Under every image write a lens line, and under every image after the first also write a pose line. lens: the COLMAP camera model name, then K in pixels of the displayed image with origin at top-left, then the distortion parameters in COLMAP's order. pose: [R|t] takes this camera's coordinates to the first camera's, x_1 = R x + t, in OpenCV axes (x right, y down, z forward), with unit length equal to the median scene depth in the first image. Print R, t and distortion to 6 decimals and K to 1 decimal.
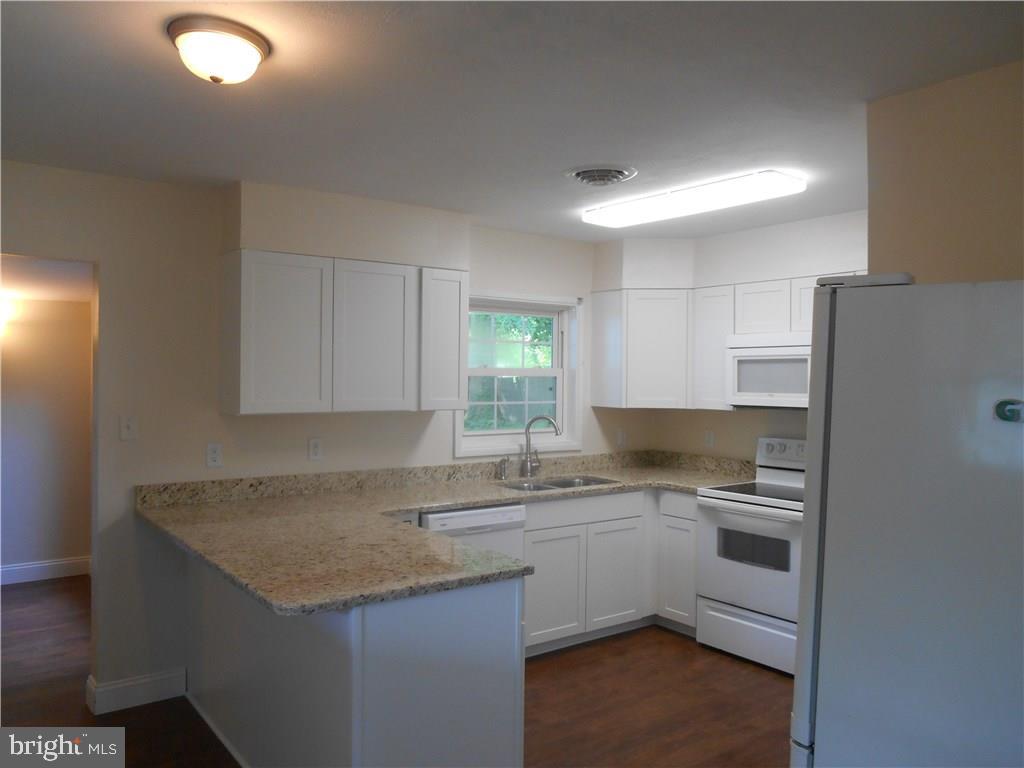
lens RADIAL K [[788.9, 0, 508.0], [0, 788.9, 379.5], [0, 0, 1]] dist [-0.028492, 0.011466]
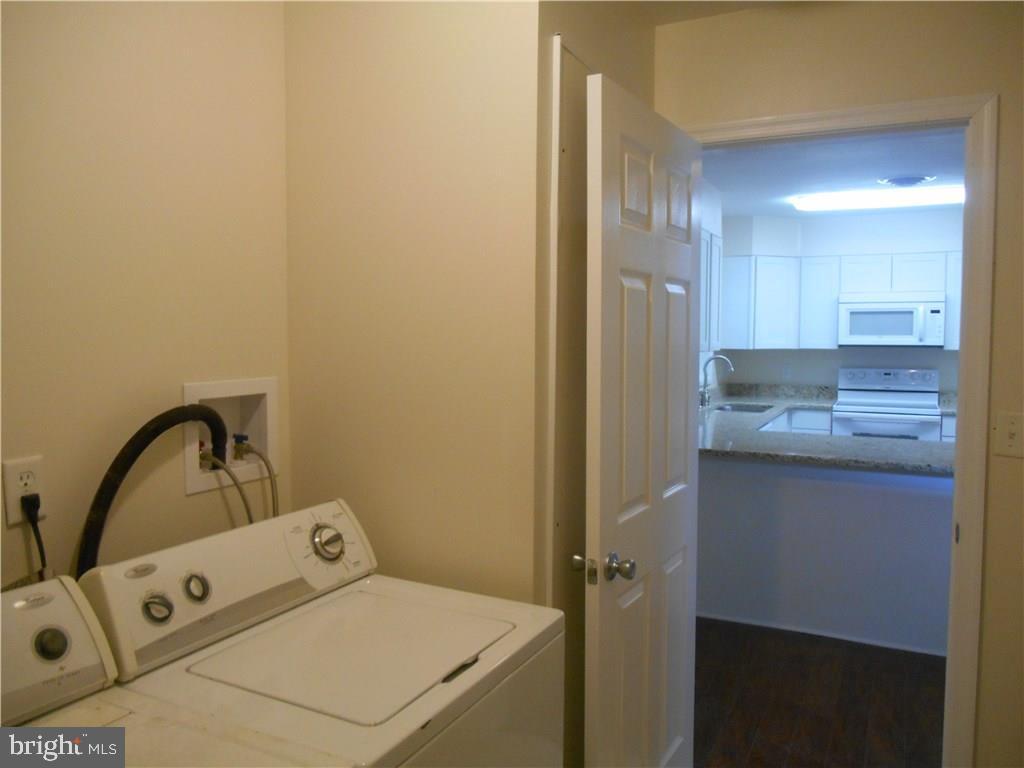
lens RADIAL K [[788.9, 0, 510.1], [0, 788.9, 380.7], [0, 0, 1]] dist [-0.028492, 0.011466]
pose [[0.894459, -0.033764, 0.445874, -0.888839], [0.007809, 0.998173, 0.059920, 0.008984], [-0.447083, -0.050114, 0.893088, 0.038841]]
